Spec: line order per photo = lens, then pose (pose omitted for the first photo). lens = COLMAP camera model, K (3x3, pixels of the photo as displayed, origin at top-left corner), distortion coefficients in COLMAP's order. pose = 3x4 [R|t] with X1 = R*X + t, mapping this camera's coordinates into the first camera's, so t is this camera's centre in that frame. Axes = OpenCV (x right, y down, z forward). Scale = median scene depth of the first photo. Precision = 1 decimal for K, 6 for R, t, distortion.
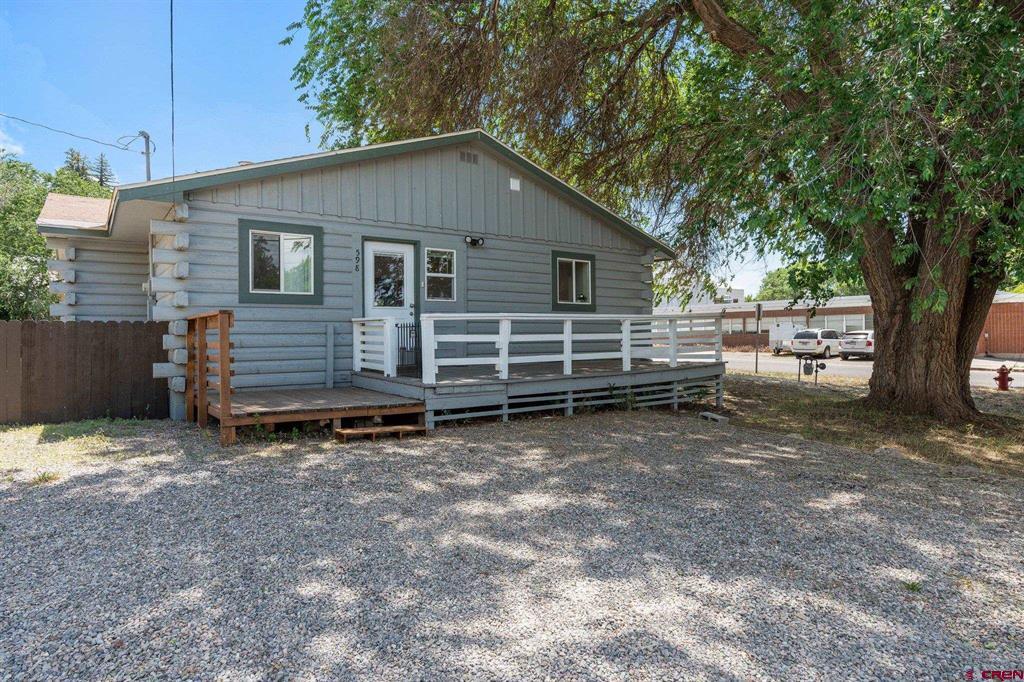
lens RADIAL K [[619.6, 0, 512.0], [0, 619.6, 341.0], [0, 0, 1]] dist [-0.006126, -0.000705]
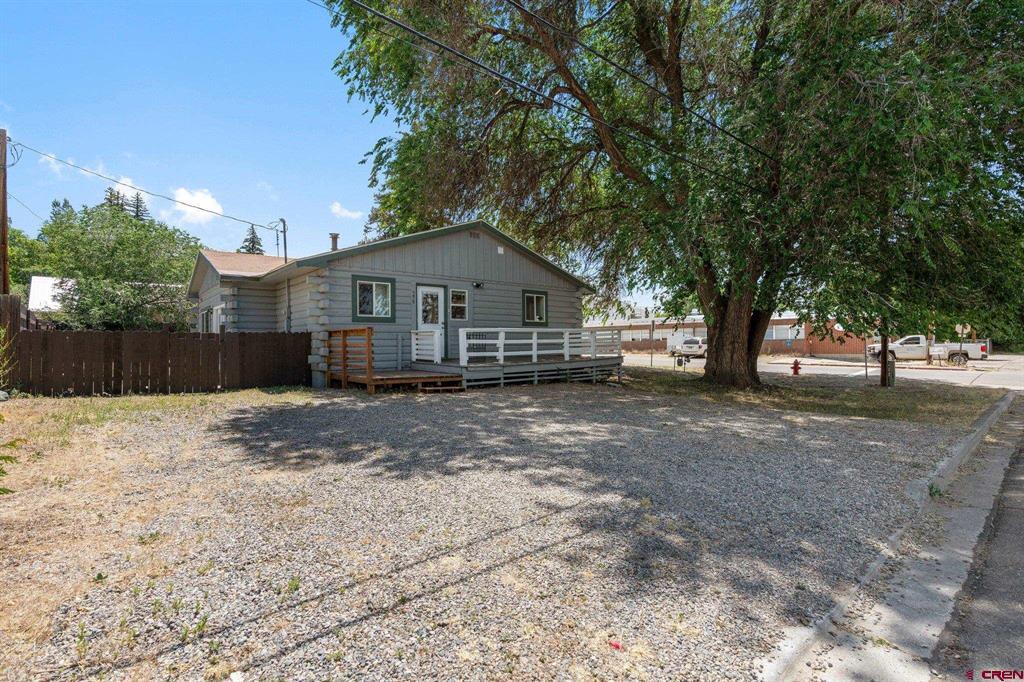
lens RADIAL K [[494.5, 0, 512.0], [0, 494.5, 341.0], [0, 0, 1]] dist [0.000913, 0.000011]
pose [[0.997136, 0.000580, 0.075622, -0.074526], [0.000326, 0.999928, -0.011963, 0.008872], [-0.075624, 0.011953, 0.997065, -0.377191]]
